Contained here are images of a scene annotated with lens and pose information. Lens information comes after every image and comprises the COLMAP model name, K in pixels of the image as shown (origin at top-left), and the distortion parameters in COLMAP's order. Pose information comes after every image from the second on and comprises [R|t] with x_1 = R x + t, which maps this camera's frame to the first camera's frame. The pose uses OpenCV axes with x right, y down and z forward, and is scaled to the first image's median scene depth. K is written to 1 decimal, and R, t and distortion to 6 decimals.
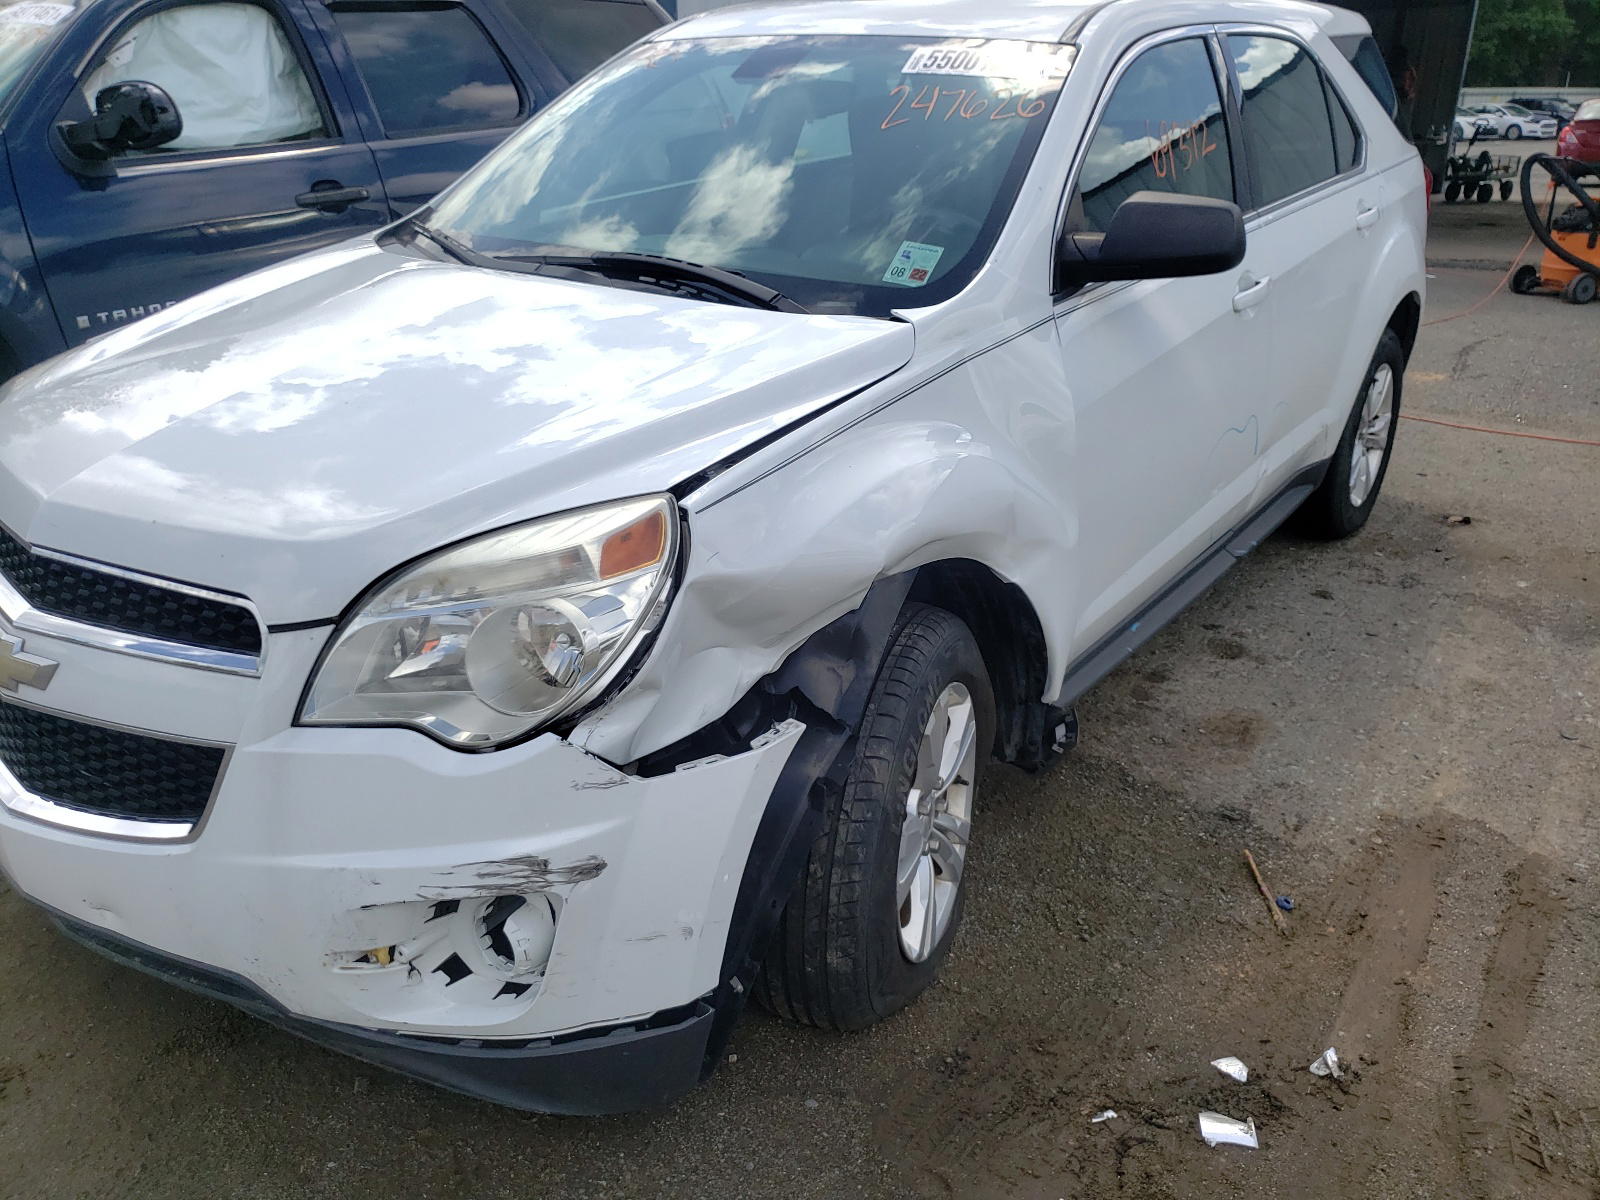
lens RADIAL K [[1214.7, 0, 802.8], [0, 1214.7, 600.9], [0, 0, 1]] dist [0.000313, -0.015513]
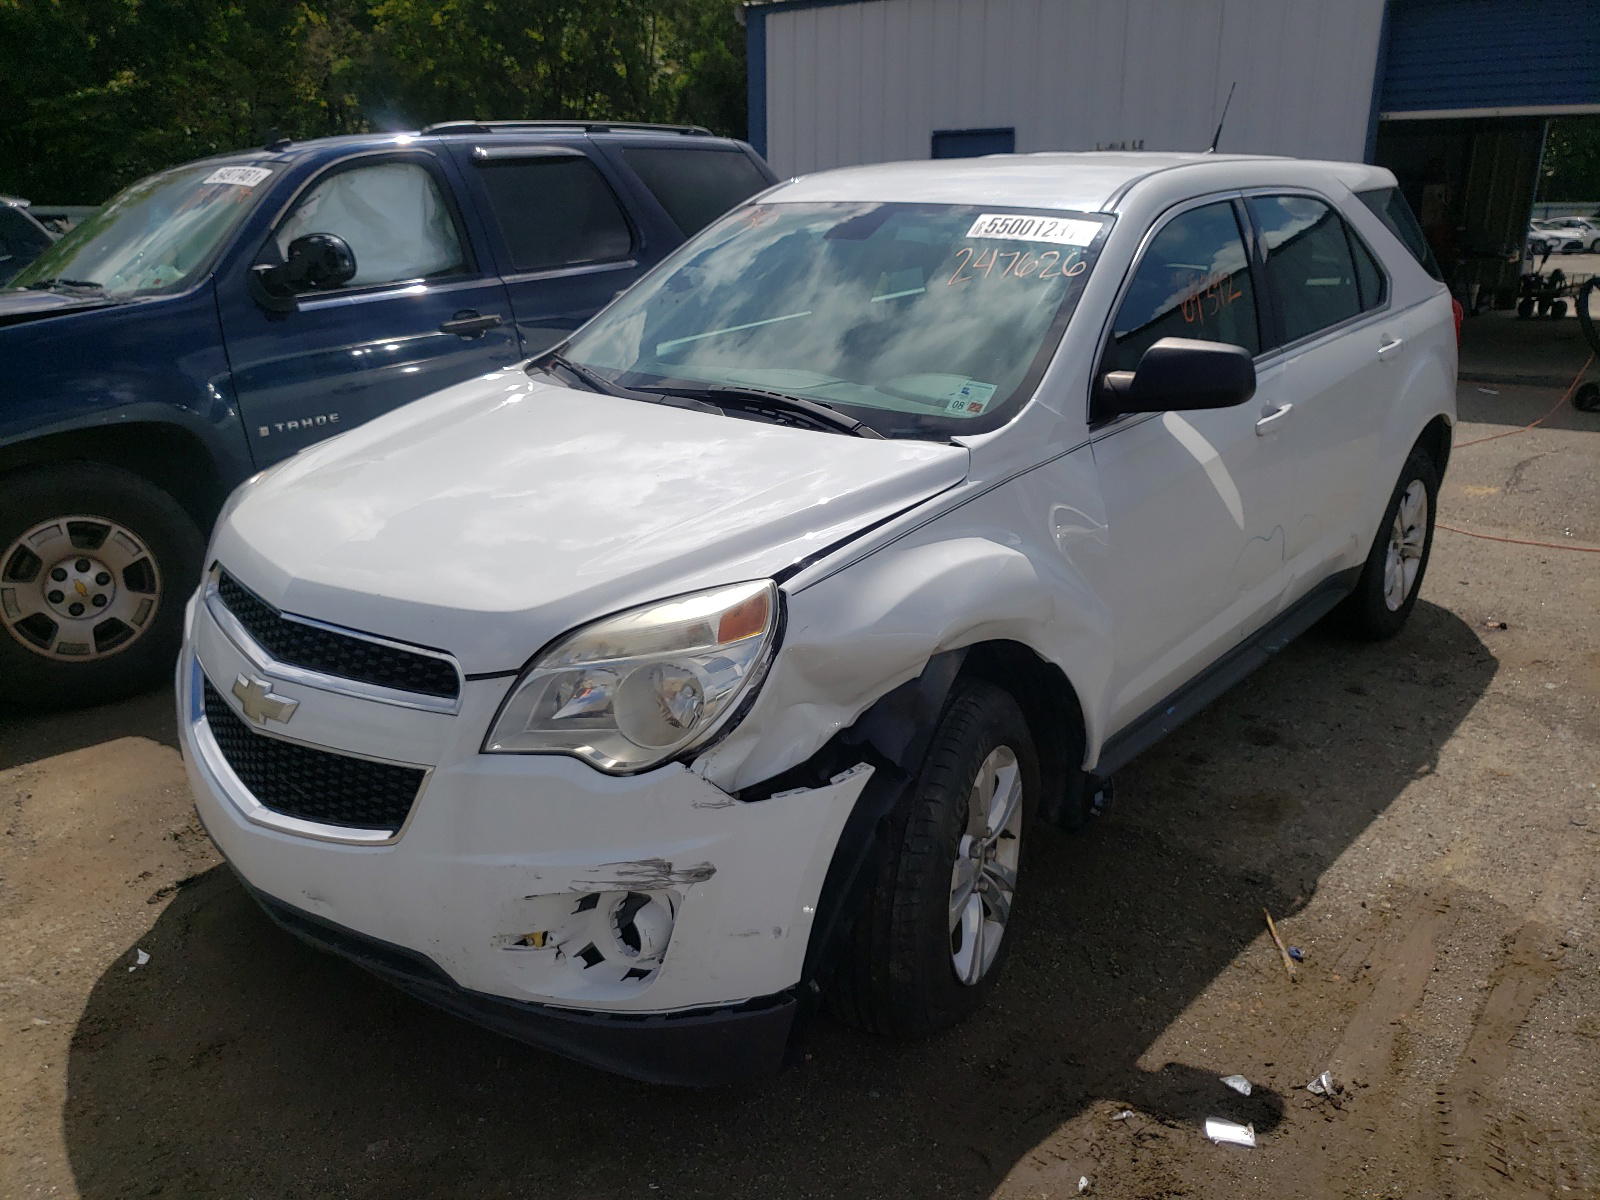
lens RADIAL K [[1214.7, 0, 802.0], [0, 1214.7, 601.3], [0, 0, 1]] dist [0.000313, -0.015513]
pose [[0.997939, 0.018611, -0.061409, 0.000428], [-0.023596, 0.996396, -0.081479, 0.027394], [0.059672, 0.082760, 0.994781, -0.199462]]
